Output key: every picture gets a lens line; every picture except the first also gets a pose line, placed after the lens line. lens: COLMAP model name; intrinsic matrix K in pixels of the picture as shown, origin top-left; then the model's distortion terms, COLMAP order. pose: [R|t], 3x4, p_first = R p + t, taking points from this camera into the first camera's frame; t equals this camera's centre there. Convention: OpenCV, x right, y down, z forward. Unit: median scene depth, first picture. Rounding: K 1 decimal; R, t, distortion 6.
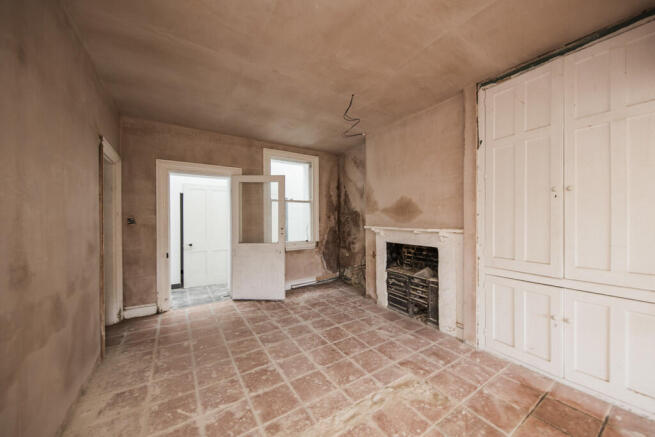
lens RADIAL K [[218.3, 0, 327.5], [0, 218.3, 218.5], [0, 0, 1]] dist [0.000317, 0.000029]
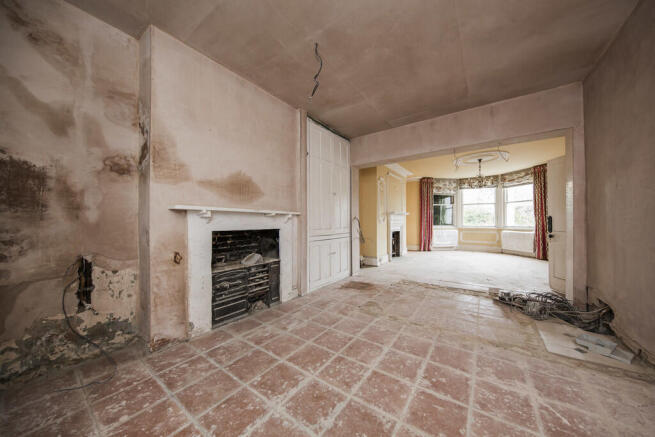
lens RADIAL K [[227.4, 0, 327.5], [0, 227.4, 218.5], [0, 0, 1]] dist [-0.000248, -0.000118]
pose [[-0.356497, 0.017292, 0.934136, -0.636670], [-0.004658, 0.999783, -0.020285, 0.101934], [-0.934285, -0.011582, -0.356339, 1.162529]]
